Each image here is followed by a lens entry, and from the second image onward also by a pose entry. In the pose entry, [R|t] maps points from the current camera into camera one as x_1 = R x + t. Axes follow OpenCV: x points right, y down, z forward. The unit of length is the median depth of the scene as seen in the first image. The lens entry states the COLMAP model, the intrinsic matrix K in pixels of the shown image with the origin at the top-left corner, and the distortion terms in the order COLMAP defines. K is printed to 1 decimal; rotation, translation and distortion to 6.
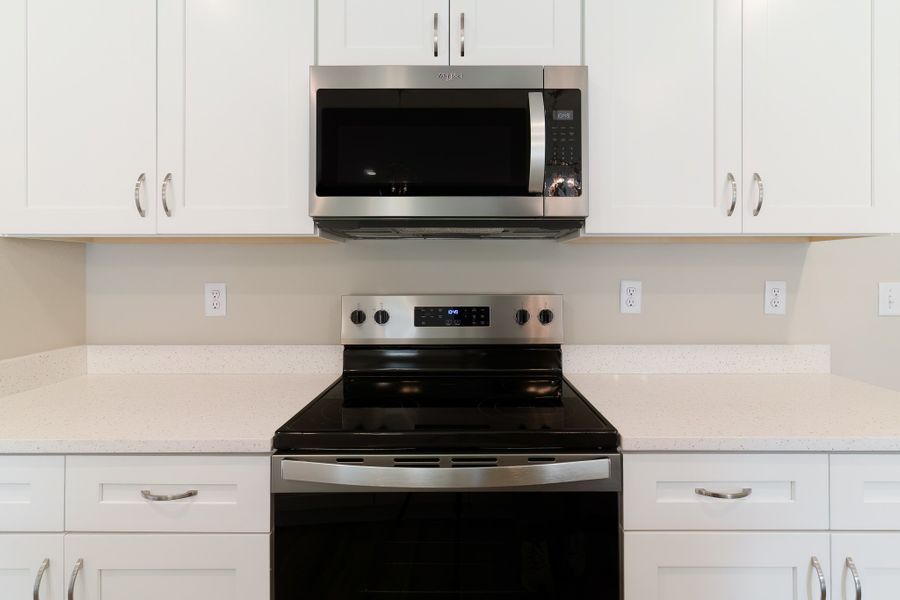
lens RADIAL K [[455.2, 0, 454.6], [0, 455.2, 271.5], [0, 0, 1]] dist [0.001356, 0.000174]
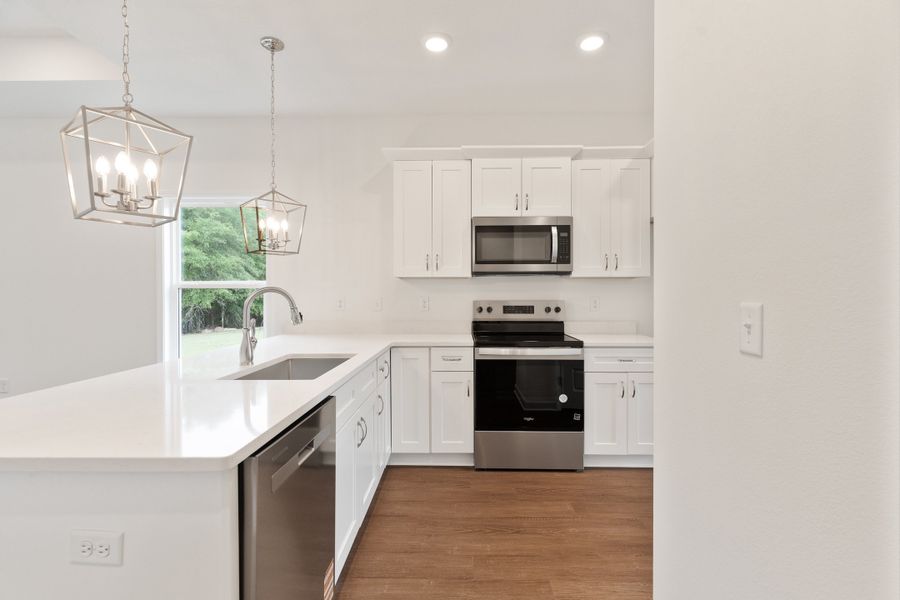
lens RADIAL K [[430.2, 0, 455.1], [0, 430.2, 295.3], [0, 0, 1]] dist [0.000285, 0.000086]
pose [[0.999764, 0.001113, -0.021686, -0.349661], [-0.000989, 0.999983, 0.005730, 0.011159], [0.021692, -0.005707, 0.999748, -1.547415]]
